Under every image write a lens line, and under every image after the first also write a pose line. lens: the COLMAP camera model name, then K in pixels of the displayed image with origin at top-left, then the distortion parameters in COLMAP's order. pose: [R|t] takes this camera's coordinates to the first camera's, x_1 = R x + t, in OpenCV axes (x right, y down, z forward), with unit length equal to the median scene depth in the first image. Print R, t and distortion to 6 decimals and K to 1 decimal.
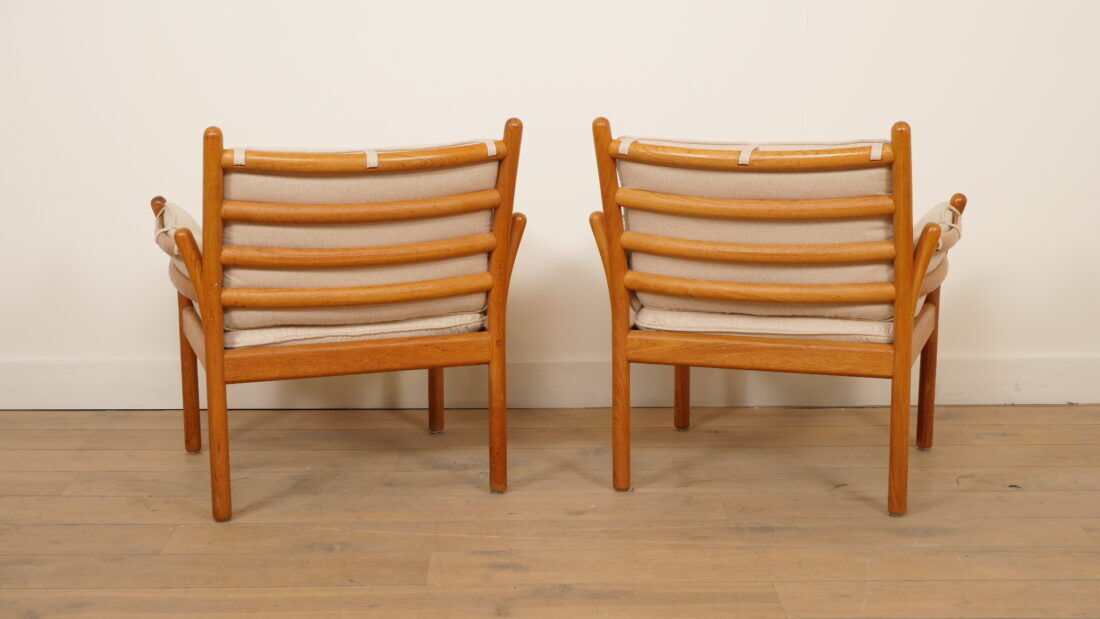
lens RADIAL K [[1658.9, 0, 555.2], [0, 1658.9, 309.4], [0, 0, 1]] dist [0.108176, 0.000000]
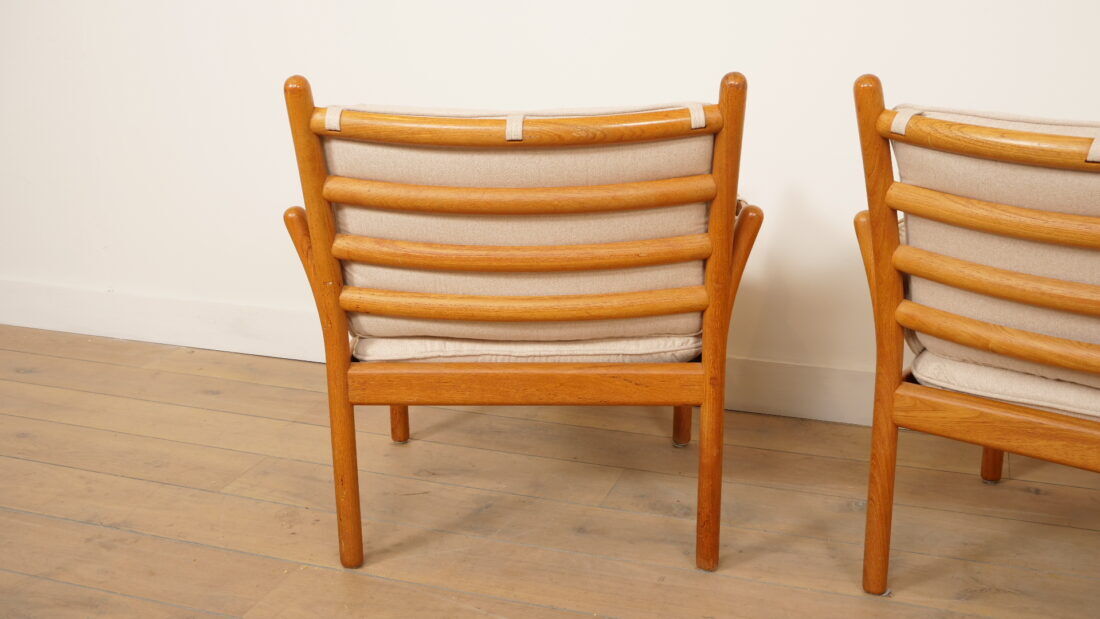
lens RADIAL K [[1192.8, 0, 551.7], [0, 1192.8, 313.9], [0, 0, 1]] dist [-0.004775, 0.000000]
pose [[0.939875, 0.092647, -0.328713, 0.071371], [-0.060349, 0.992409, 0.107155, -0.063270], [0.336145, -0.080875, 0.938331, 0.497804]]
